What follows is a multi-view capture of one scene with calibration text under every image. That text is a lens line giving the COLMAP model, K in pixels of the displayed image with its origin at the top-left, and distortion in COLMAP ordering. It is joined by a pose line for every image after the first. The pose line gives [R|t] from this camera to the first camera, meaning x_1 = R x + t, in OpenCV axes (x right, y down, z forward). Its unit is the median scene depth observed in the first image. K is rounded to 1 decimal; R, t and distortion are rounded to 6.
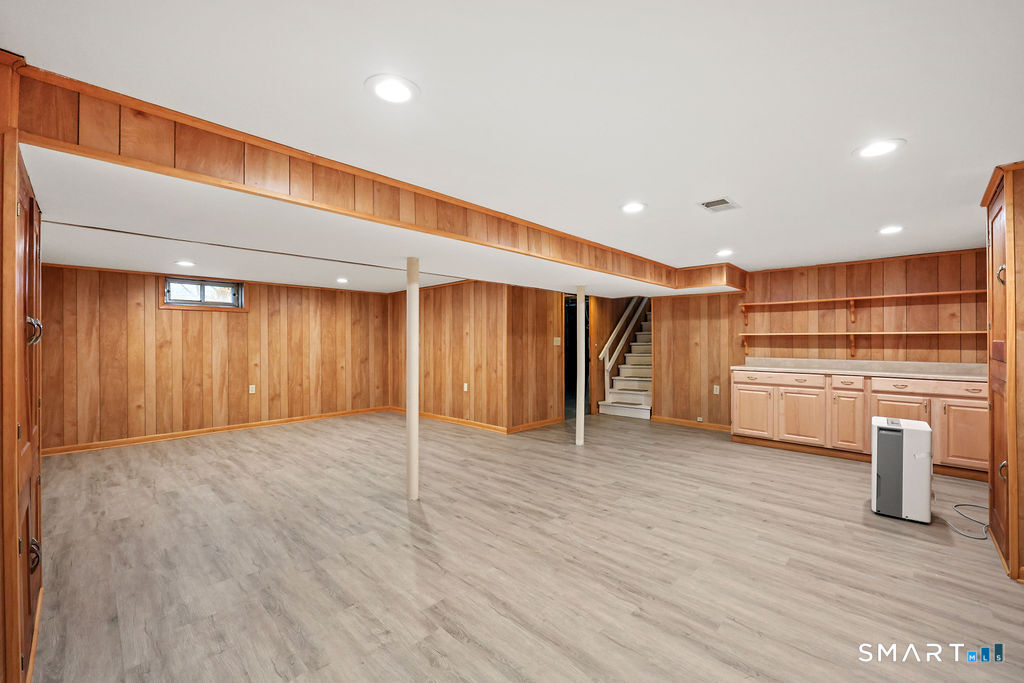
lens RADIAL K [[417.4, 0, 514.0], [0, 417.4, 340.8], [0, 0, 1]] dist [0.000154, 0.000129]
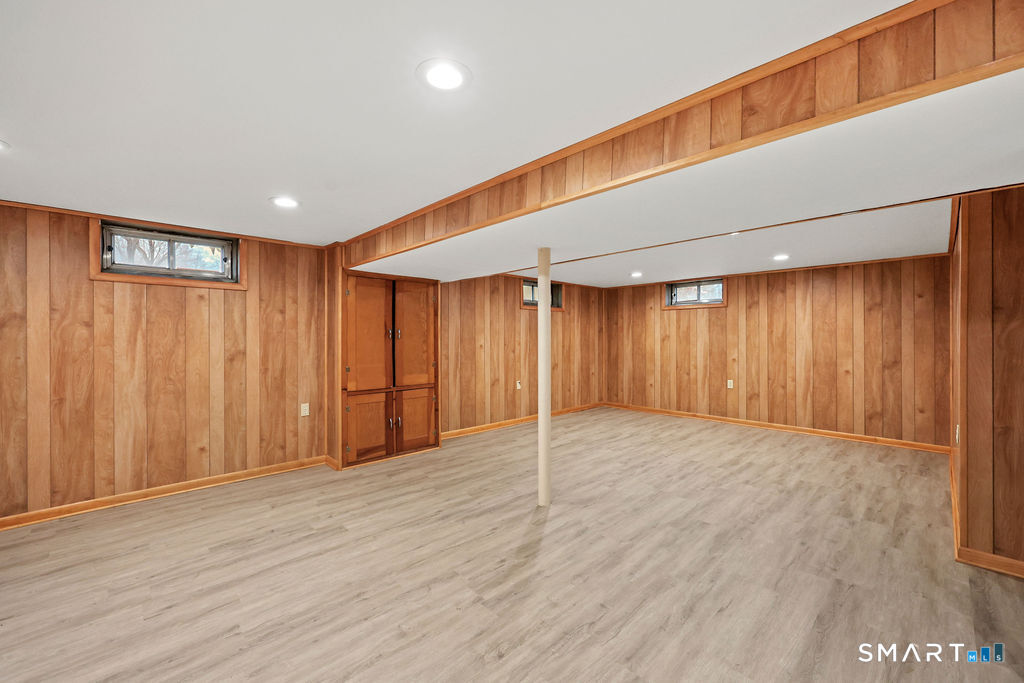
lens RADIAL K [[417.4, 0, 514.0], [0, 417.4, 340.8], [0, 0, 1]] dist [0.000154, 0.000129]
pose [[-0.045601, 0.012903, -0.998876, 0.545920], [0.005820, 0.999903, 0.012650, -0.003152], [0.998943, -0.005237, -0.045672, 0.762397]]
